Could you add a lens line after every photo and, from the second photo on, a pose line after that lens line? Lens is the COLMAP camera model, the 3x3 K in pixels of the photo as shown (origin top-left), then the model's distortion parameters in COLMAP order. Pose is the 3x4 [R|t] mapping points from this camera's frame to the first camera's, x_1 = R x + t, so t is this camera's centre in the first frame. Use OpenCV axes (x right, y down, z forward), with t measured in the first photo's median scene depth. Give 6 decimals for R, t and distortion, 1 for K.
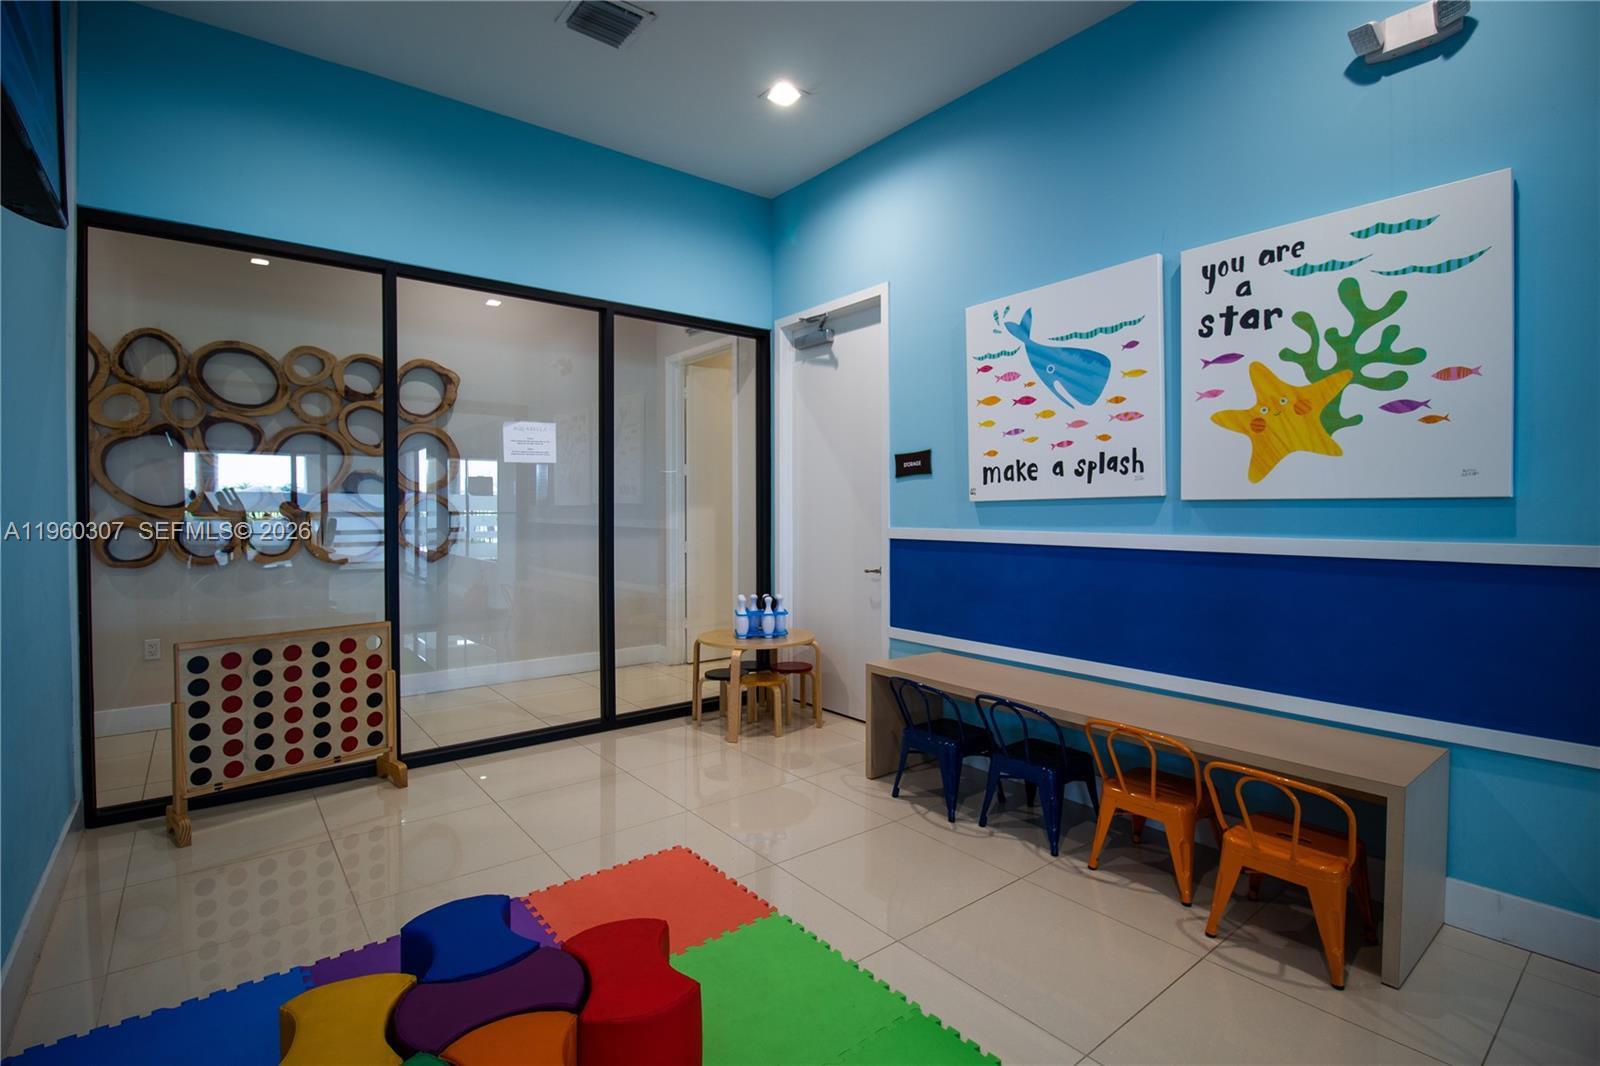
lens RADIAL K [[742.2, 0, 796.7], [0, 742.2, 527.5], [0, 0, 1]] dist [-0.012524, -0.000470]
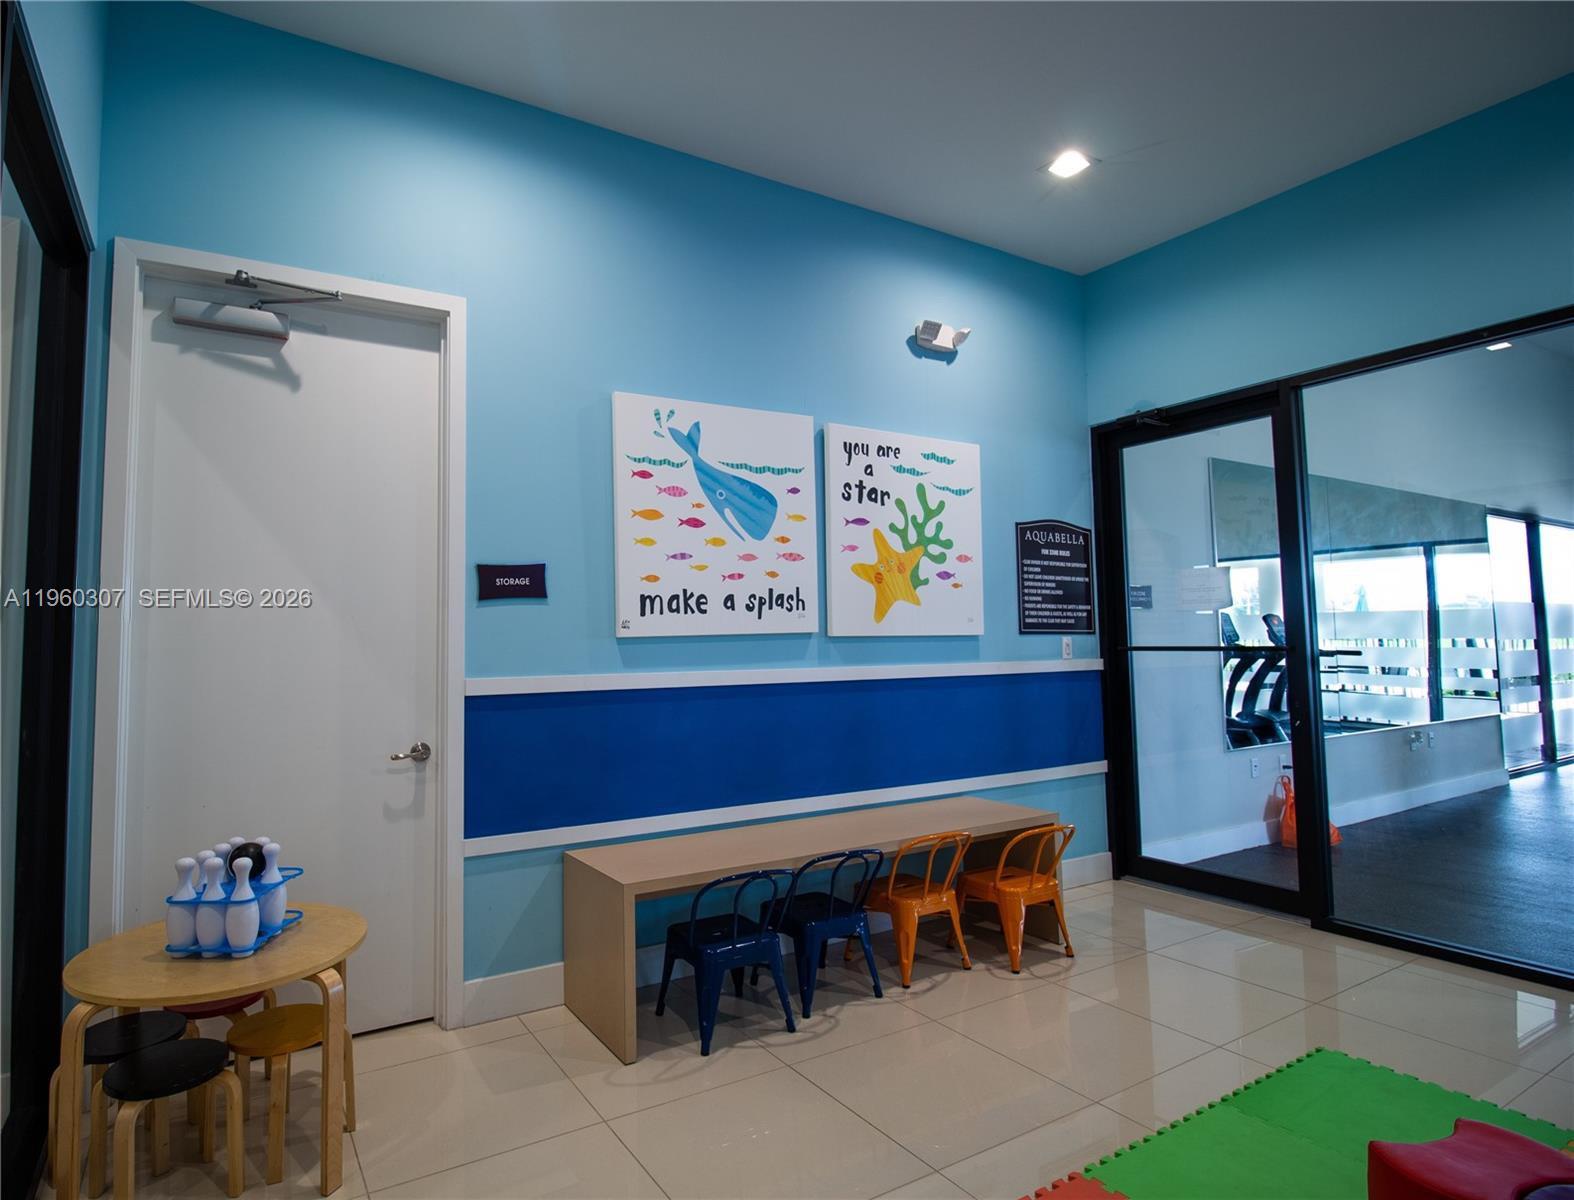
lens RADIAL K [[783.2, 0, 787.8], [0, 783.2, 595.7], [0, 0, 1]] dist [0.003288, -0.000307]
pose [[0.166416, 0.056236, 0.984451, -0.644145], [0.035627, 0.997378, -0.062997, -0.024339], [-0.985412, 0.045557, 0.163976, 0.815923]]
